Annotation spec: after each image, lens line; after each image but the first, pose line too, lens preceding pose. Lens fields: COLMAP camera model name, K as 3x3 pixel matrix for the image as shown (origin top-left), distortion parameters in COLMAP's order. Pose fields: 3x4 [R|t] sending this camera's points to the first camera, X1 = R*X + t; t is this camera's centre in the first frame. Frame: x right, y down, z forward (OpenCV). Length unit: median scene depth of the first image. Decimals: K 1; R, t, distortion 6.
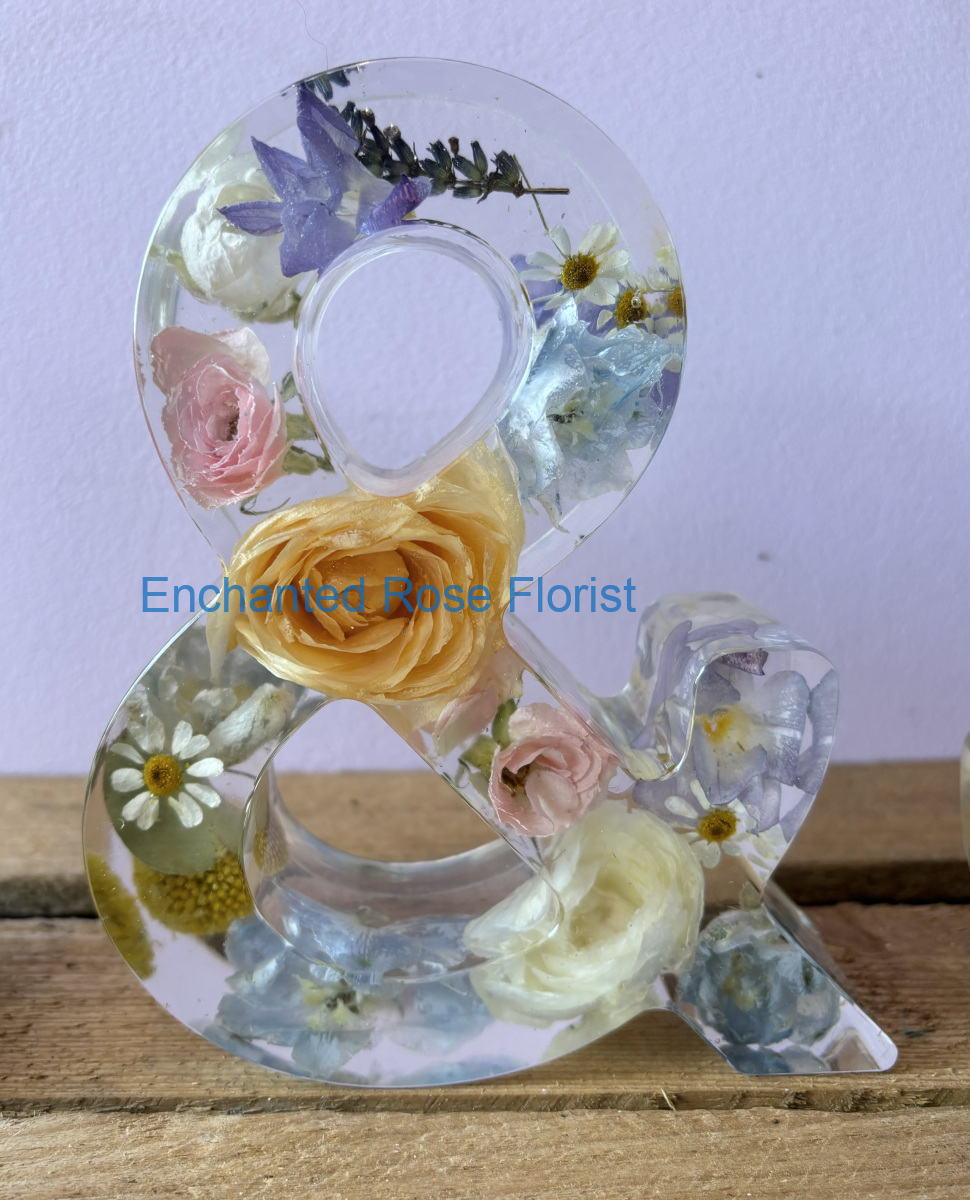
lens RADIAL K [[1102.6, 0, 485.0], [0, 1102.6, 600.0], [0, 0, 1]] dist [-0.005693, -0.004094]
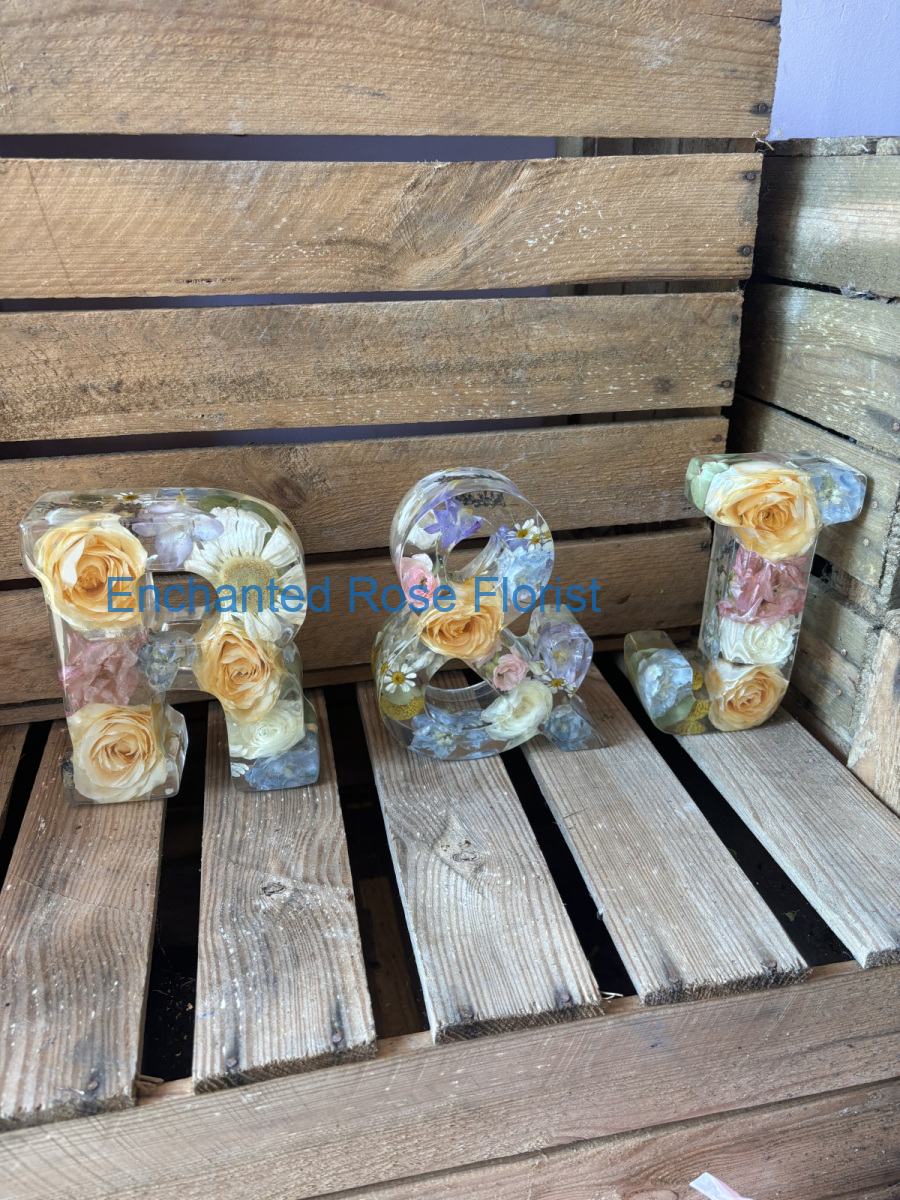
lens RADIAL K [[905.2, 0, 450.0], [0, 905.2, 600.0], [0, 0, 1]] dist [0.009283, -0.045903]
pose [[0.992621, -0.033075, 0.116659, -0.438875], [0.001733, 0.965852, 0.259088, -0.773859], [-0.121245, -0.256975, 0.958782, -1.585993]]
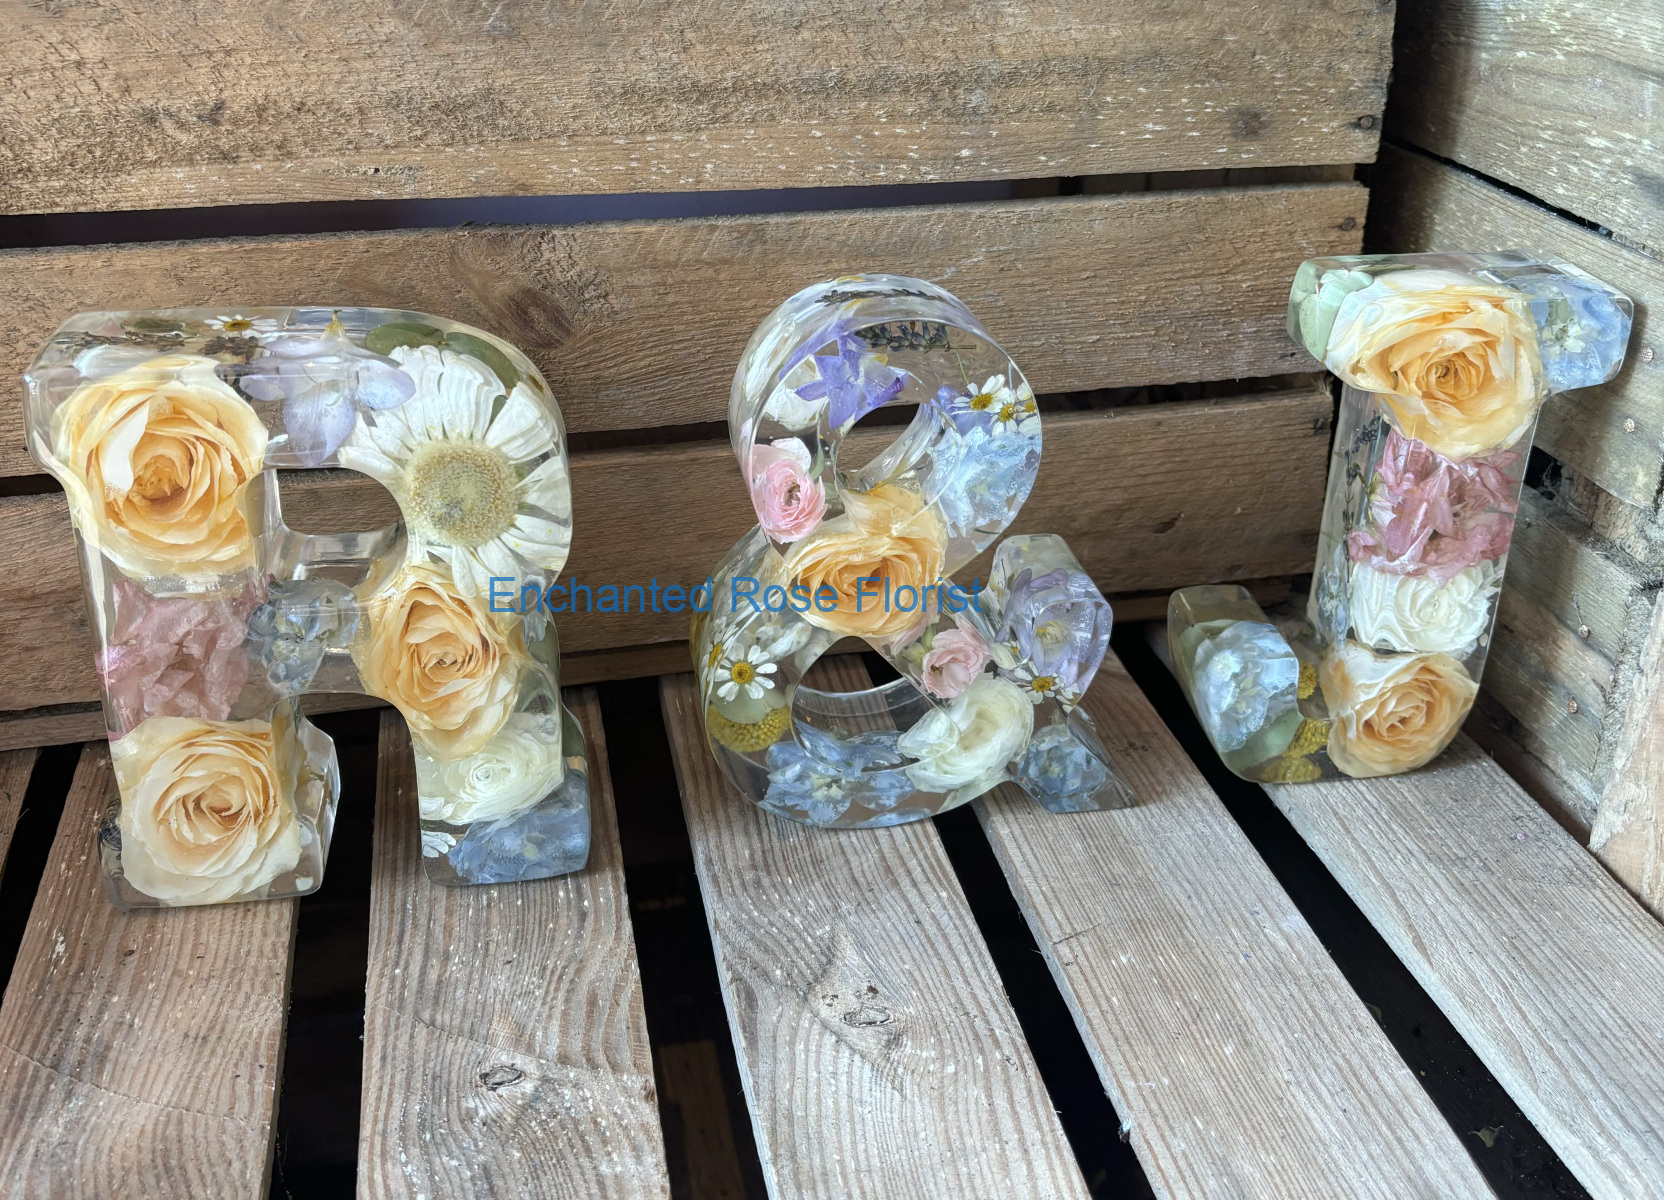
lens RADIAL K [[1678.7, 0, 837.8], [0, 1678.7, 499.9], [0, 0, 1]] dist [0.000071, -0.014241]
pose [[0.991985, -0.021504, 0.124514, -0.458490], [-0.011042, 0.966890, 0.254956, -0.785795], [-0.125874, -0.254287, 0.958902, -1.515178]]
